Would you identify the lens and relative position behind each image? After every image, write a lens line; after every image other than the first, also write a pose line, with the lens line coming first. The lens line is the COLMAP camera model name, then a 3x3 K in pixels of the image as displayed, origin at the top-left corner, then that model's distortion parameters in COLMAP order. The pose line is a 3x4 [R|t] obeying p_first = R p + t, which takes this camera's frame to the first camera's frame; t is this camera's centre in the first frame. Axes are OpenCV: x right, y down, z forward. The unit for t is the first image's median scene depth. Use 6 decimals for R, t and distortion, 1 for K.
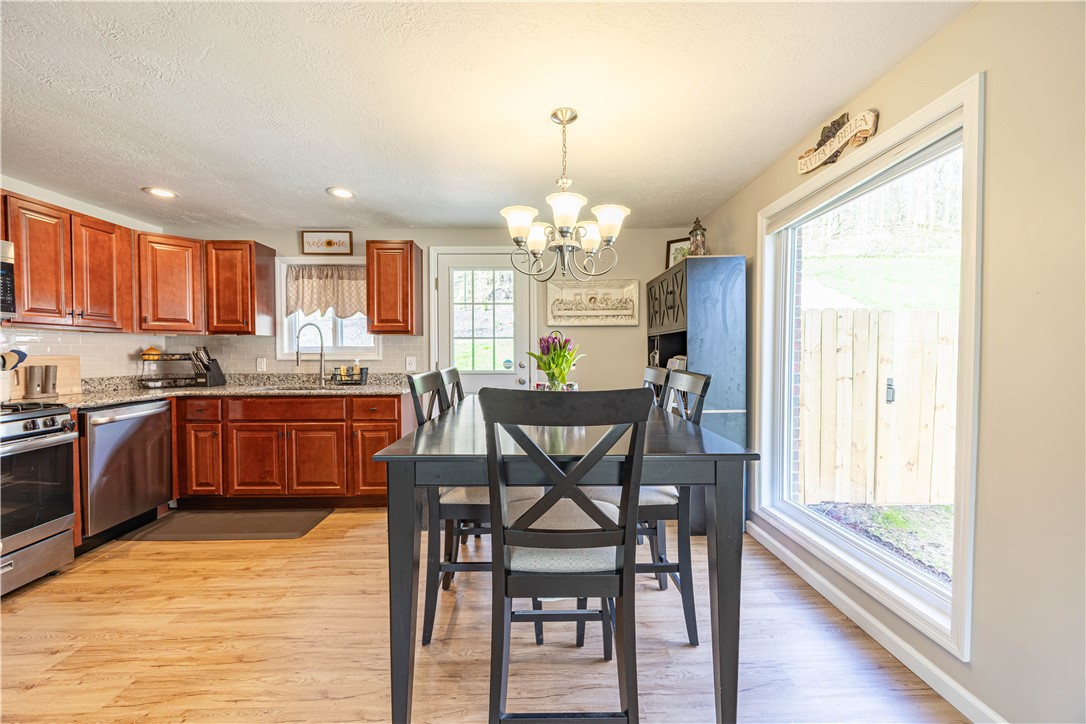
lens RADIAL K [[414.7, 0, 539.6], [0, 414.7, 366.1], [0, 0, 1]] dist [-0.002670, -0.000090]
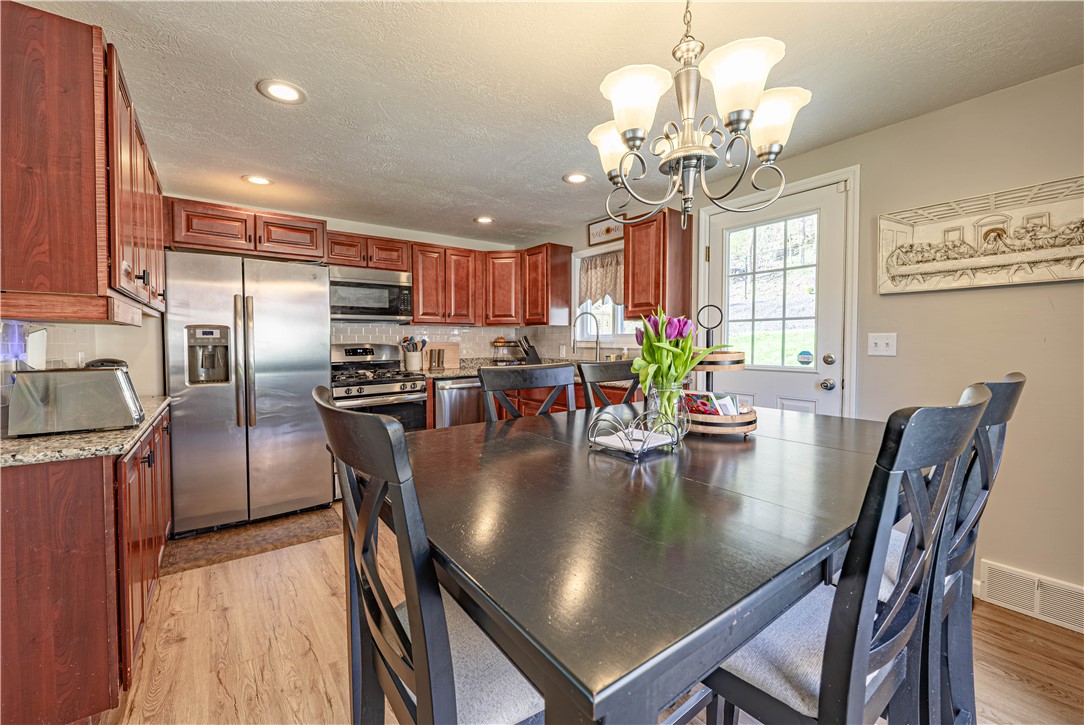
lens RADIAL K [[428.8, 0, 527.9], [0, 428.8, 357.9], [0, 0, 1]] dist [-0.002790, -0.000217]
pose [[0.577730, 0.032356, -0.815587, 0.250658], [-0.023571, 0.999459, 0.022954, -0.010590], [0.815888, 0.005963, 0.578180, 0.269629]]
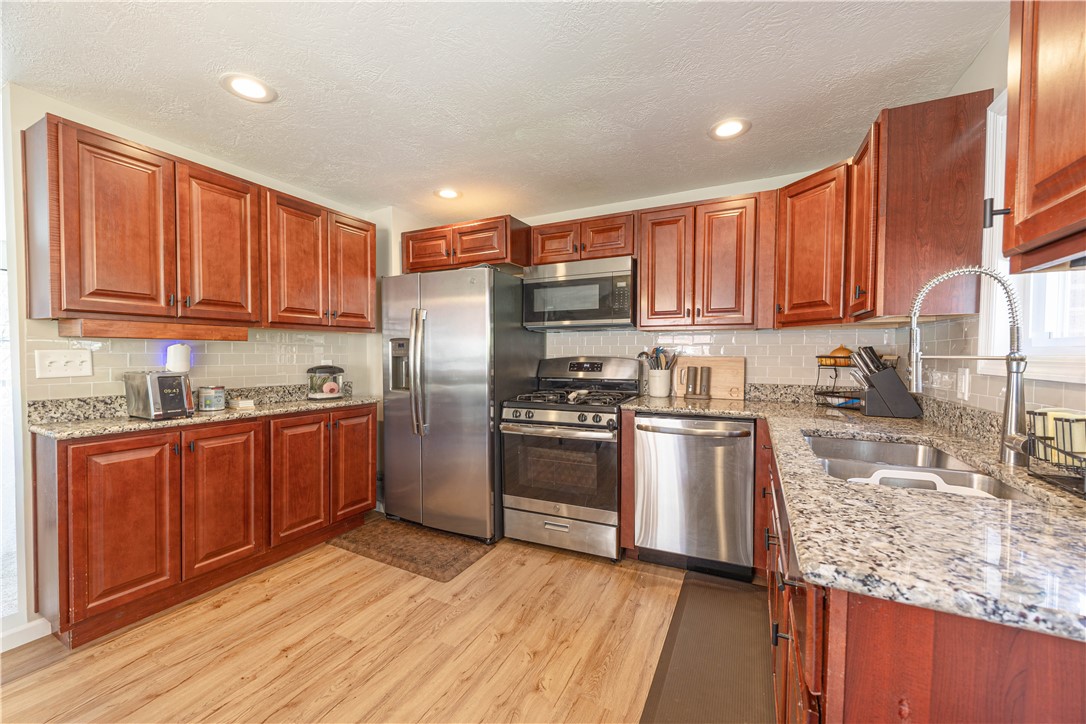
lens RADIAL K [[414.7, 0, 539.6], [0, 414.7, 366.1], [0, 0, 1]] dist [-0.002670, -0.000090]
pose [[-0.463156, 0.024581, -0.885936, -0.104048], [-0.031902, 0.998505, 0.044382, -0.028017], [0.885702, 0.048819, -0.461680, 0.887579]]
